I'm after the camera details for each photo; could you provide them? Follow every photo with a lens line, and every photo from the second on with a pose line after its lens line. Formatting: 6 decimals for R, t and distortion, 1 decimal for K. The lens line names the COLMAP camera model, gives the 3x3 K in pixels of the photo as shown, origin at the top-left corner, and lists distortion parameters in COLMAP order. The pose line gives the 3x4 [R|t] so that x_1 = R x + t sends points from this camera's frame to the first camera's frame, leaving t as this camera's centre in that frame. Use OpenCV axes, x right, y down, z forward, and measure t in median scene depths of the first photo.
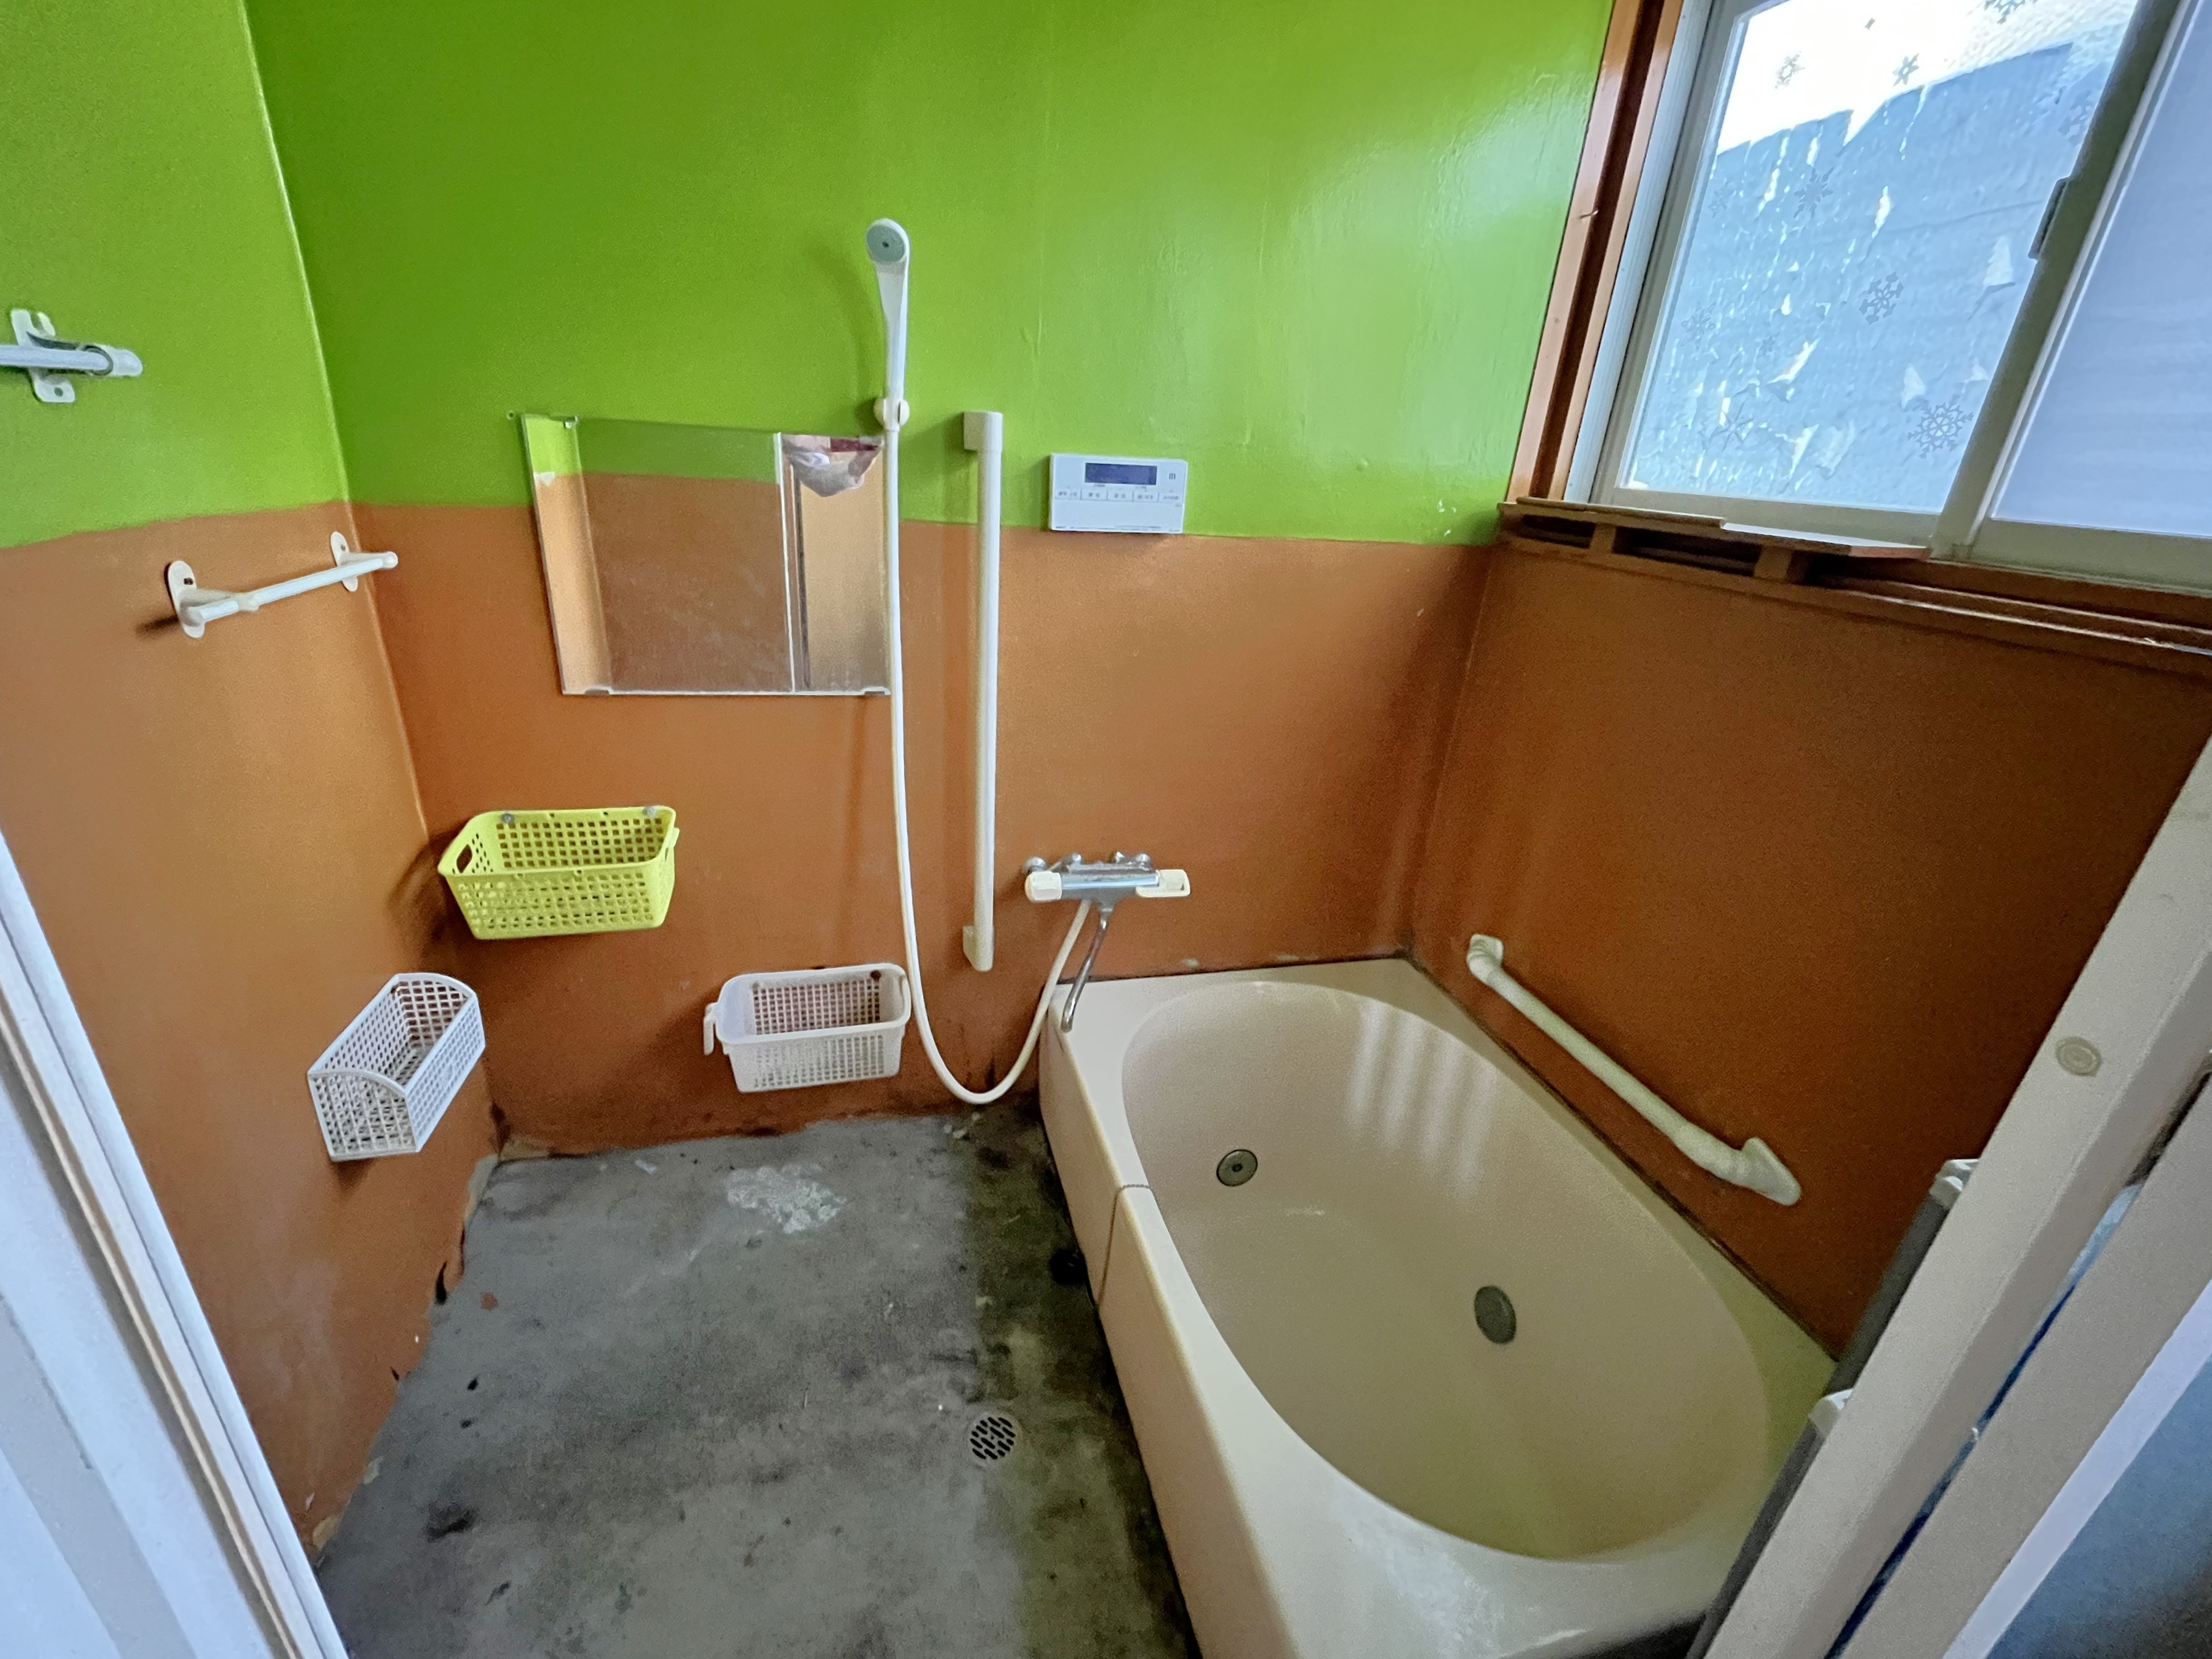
lens RADIAL K [[902.5, 0, 1100.5], [0, 902.5, 819.9], [0, 0, 1]] dist [-0.001278, -0.000185]
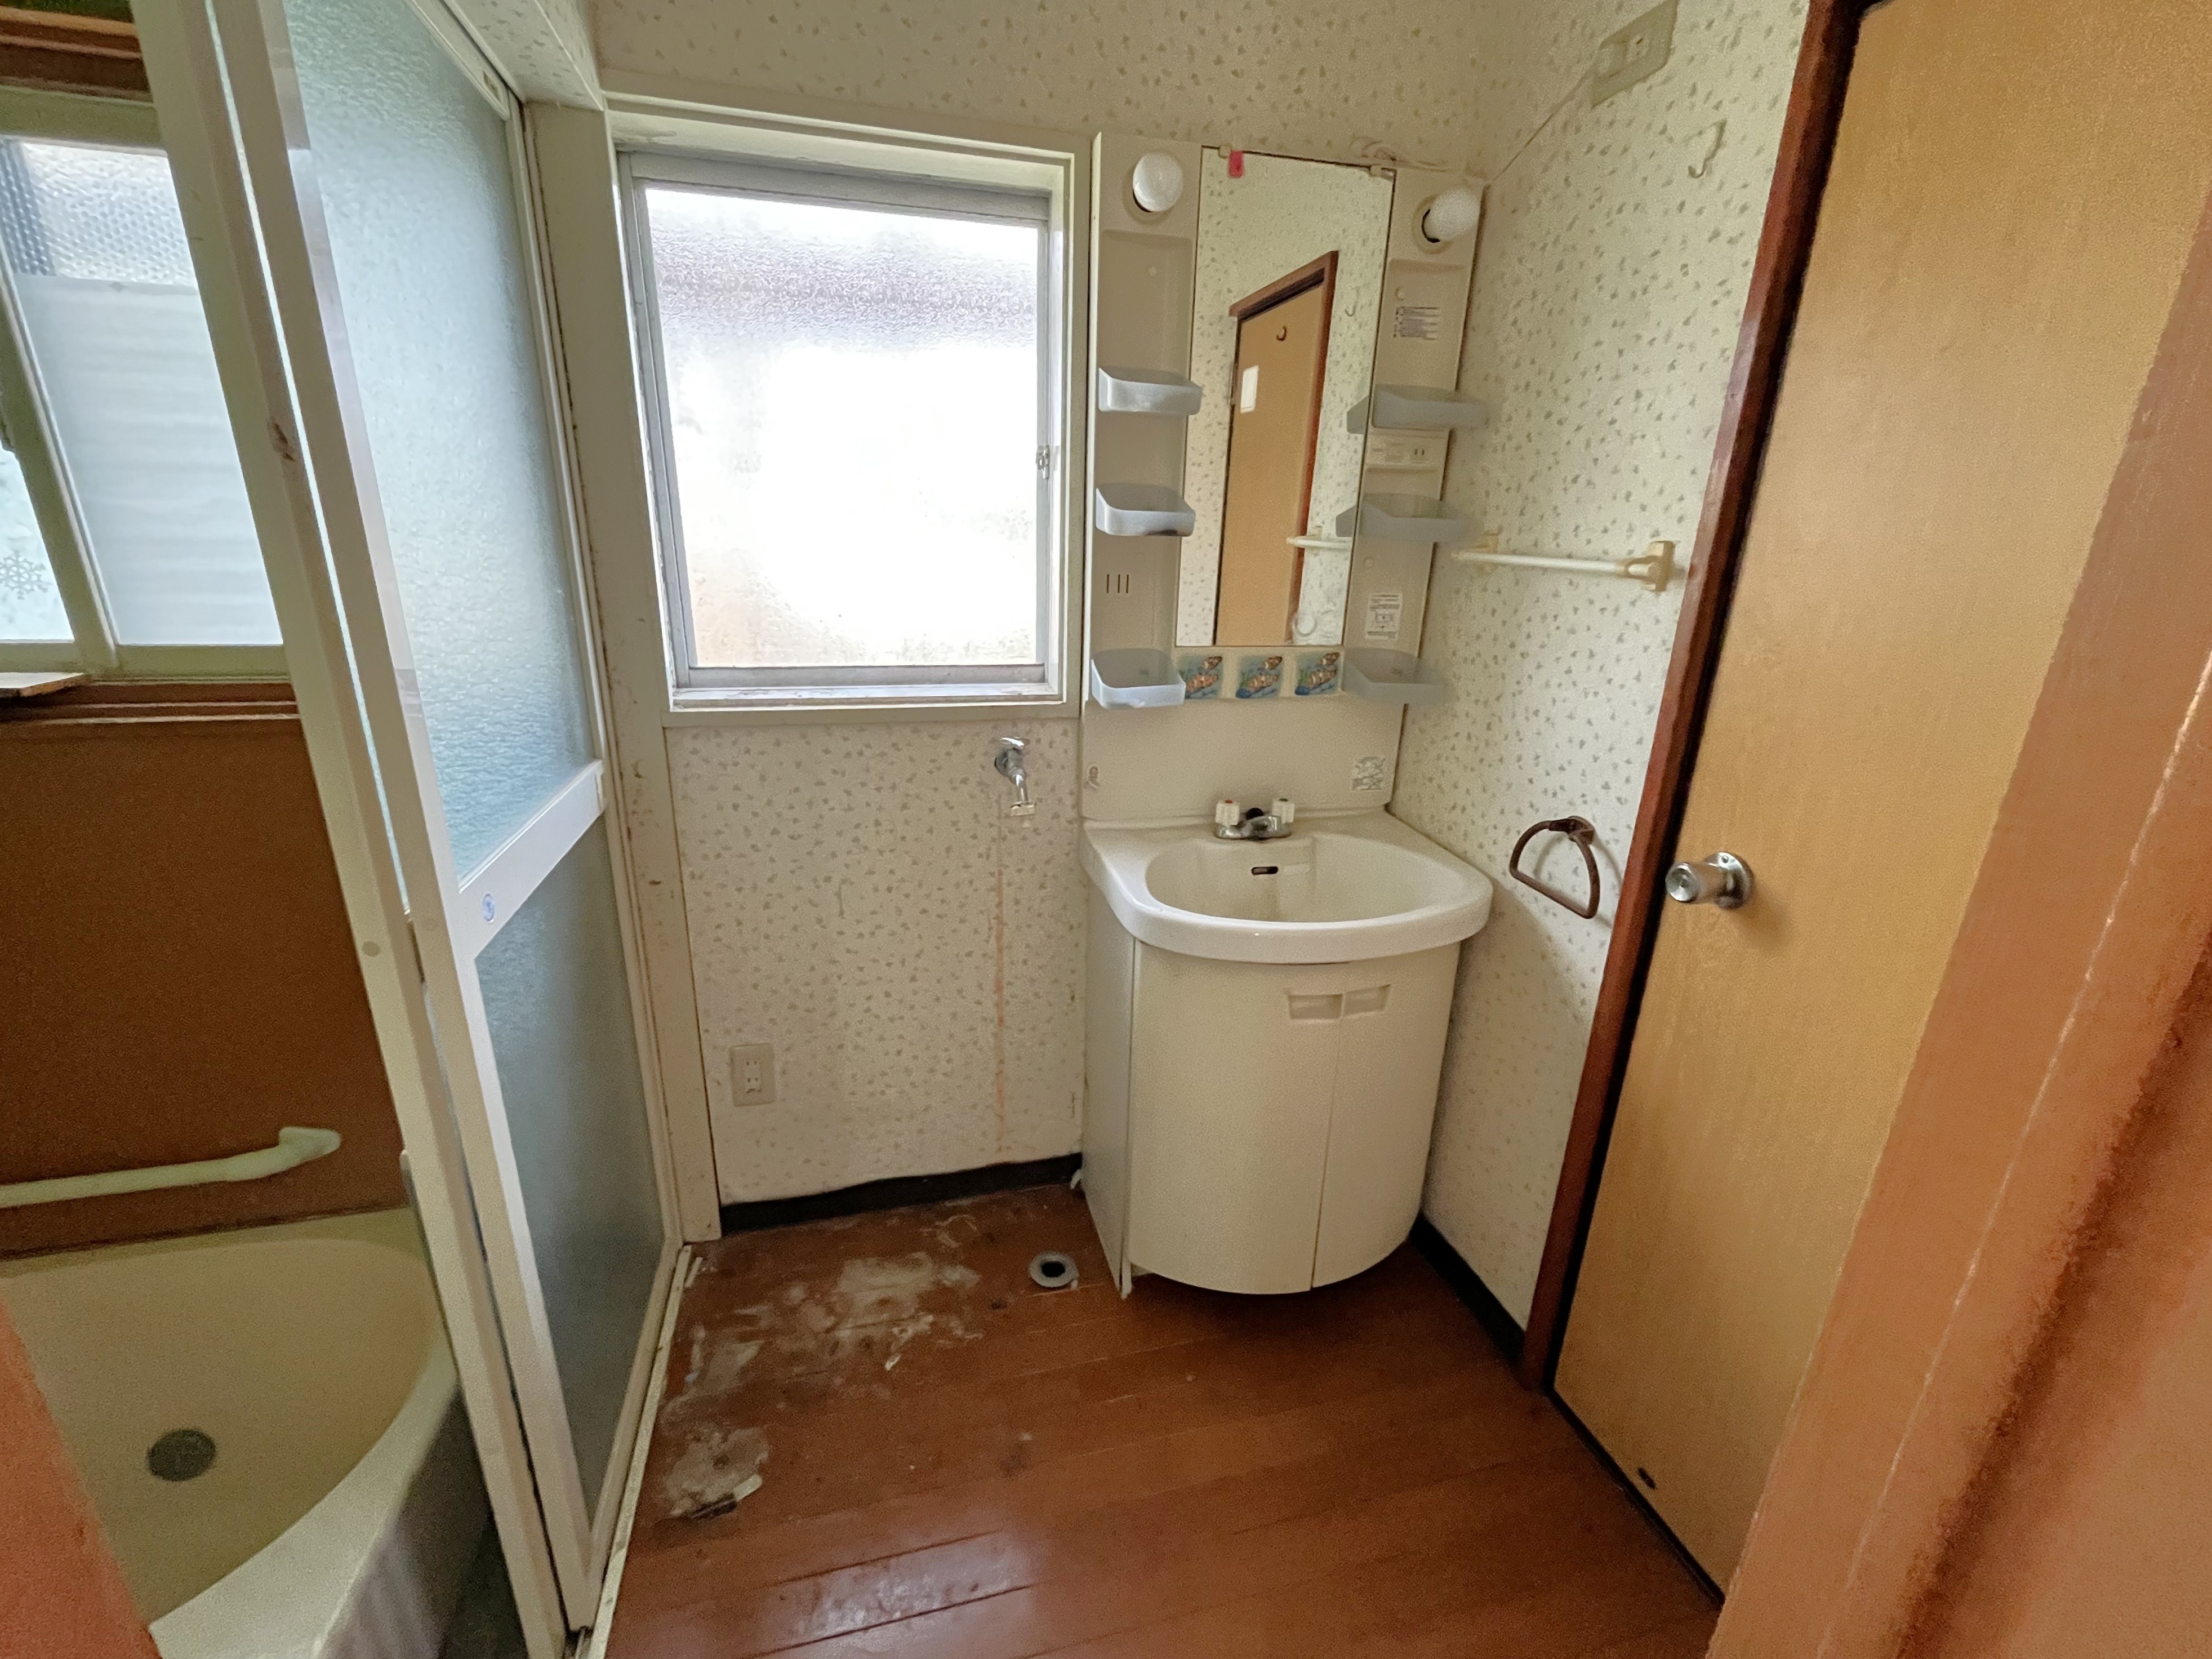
lens RADIAL K [[902.5, 0, 1109.0], [0, 902.5, 825.9], [0, 0, 1]] dist [-0.001278, -0.000185]
pose [[-0.005455, -0.363965, 0.931397, -0.293264], [0.350095, 0.871769, 0.342714, -0.039796], [-0.936698, 0.327947, 0.122666, -0.365880]]
